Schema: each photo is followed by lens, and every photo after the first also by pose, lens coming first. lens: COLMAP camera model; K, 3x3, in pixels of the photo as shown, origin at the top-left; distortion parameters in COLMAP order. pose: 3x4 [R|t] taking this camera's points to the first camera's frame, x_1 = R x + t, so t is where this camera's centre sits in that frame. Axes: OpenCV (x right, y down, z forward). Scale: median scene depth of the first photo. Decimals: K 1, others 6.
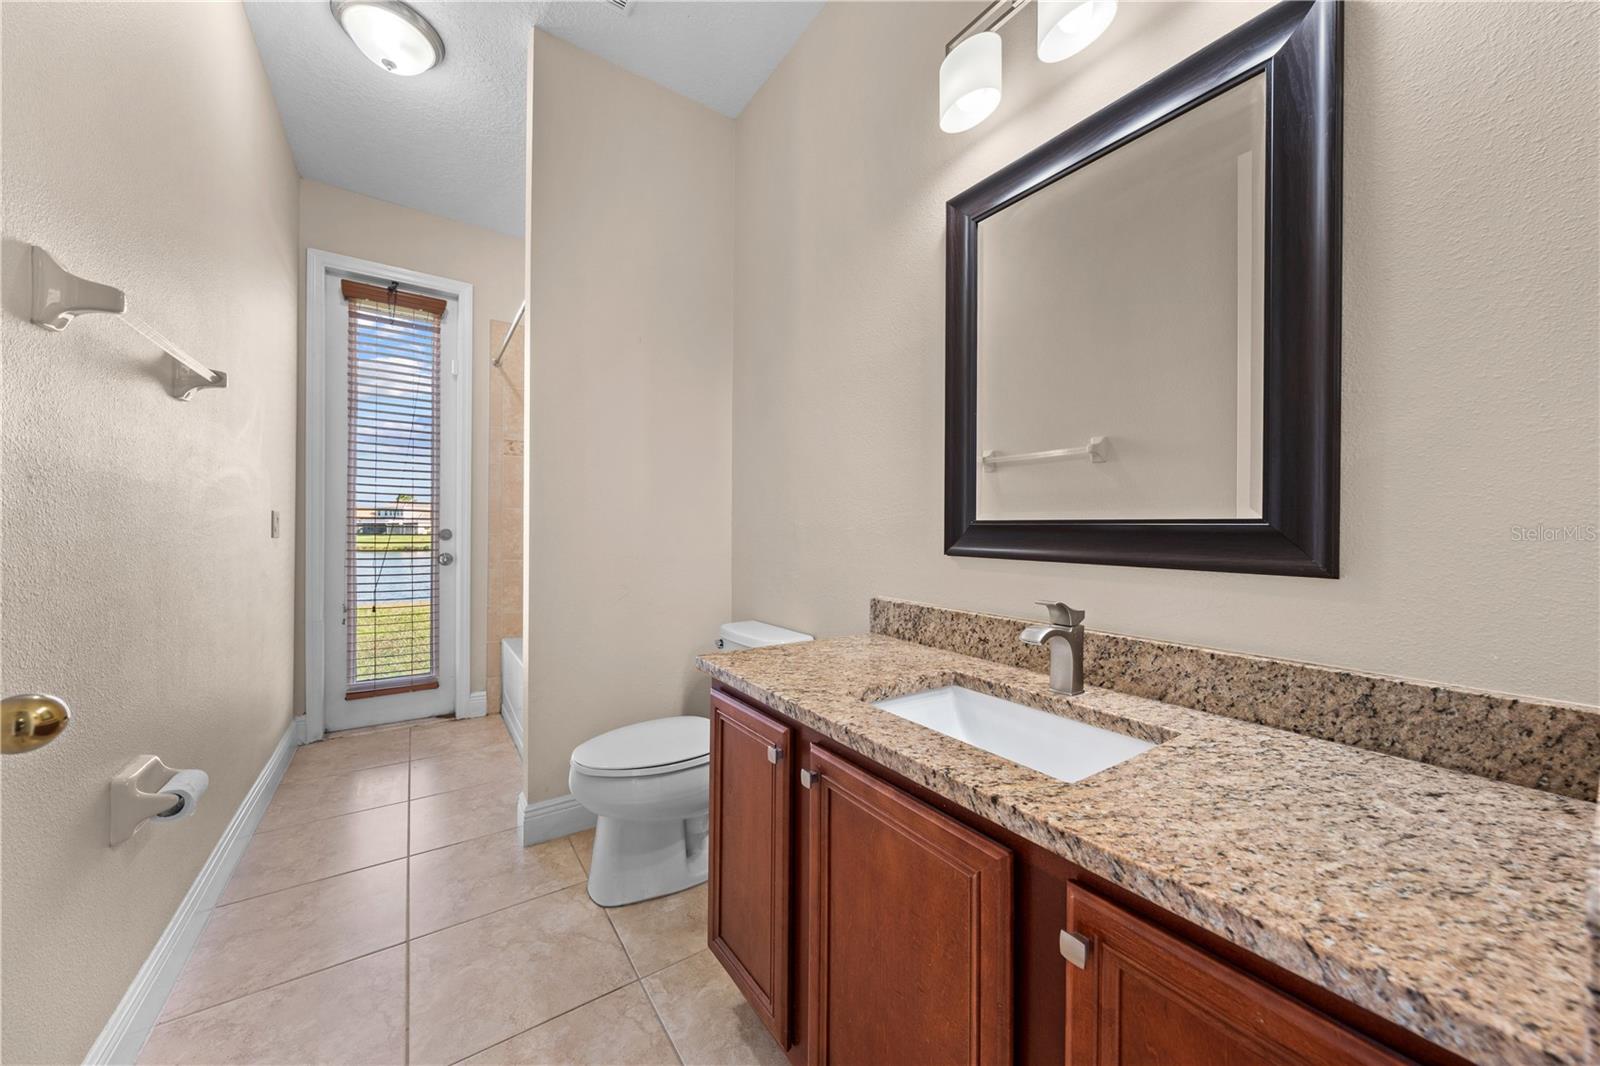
lens RADIAL K [[557.9, 0, 800.4], [0, 557.9, 531.0], [0, 0, 1]] dist [-0.002581, 0.000087]
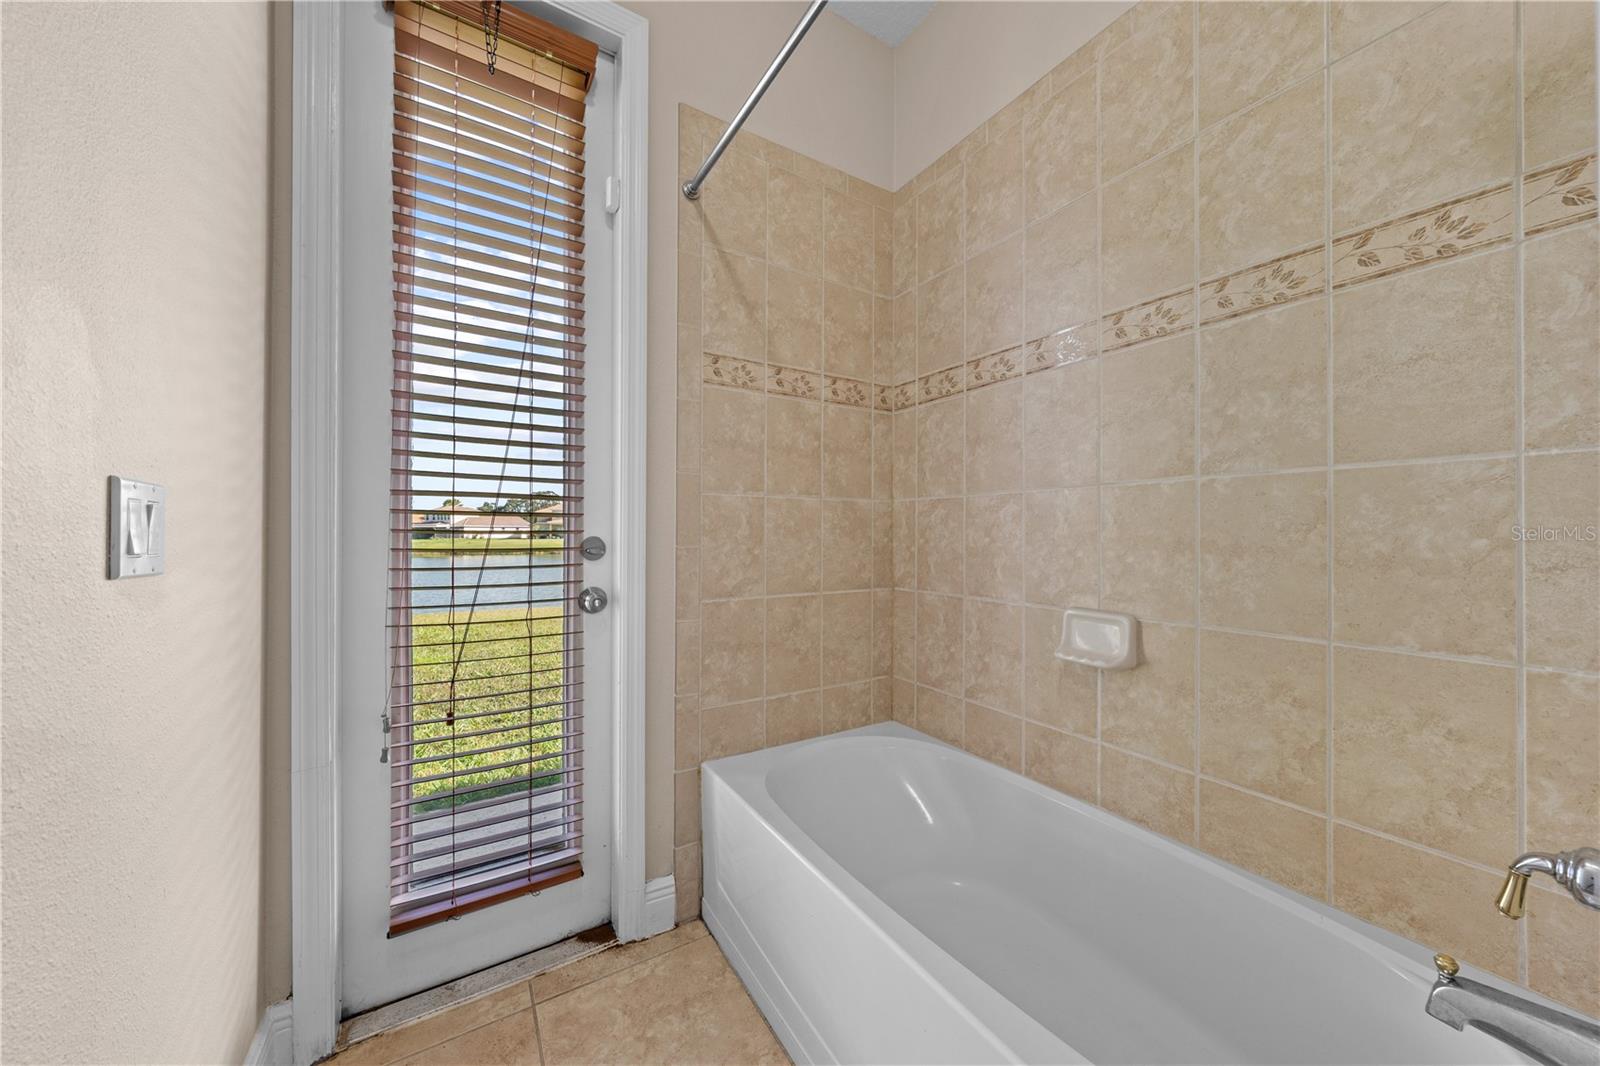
lens RADIAL K [[557.9, 0, 808.7], [0, 557.9, 528.3], [0, 0, 1]] dist [-0.002581, 0.000087]
pose [[0.998950, -0.005376, -0.045496, -0.431933], [0.005002, 0.999953, -0.008314, -0.005796], [0.045539, 0.008078, 0.998930, 0.534499]]
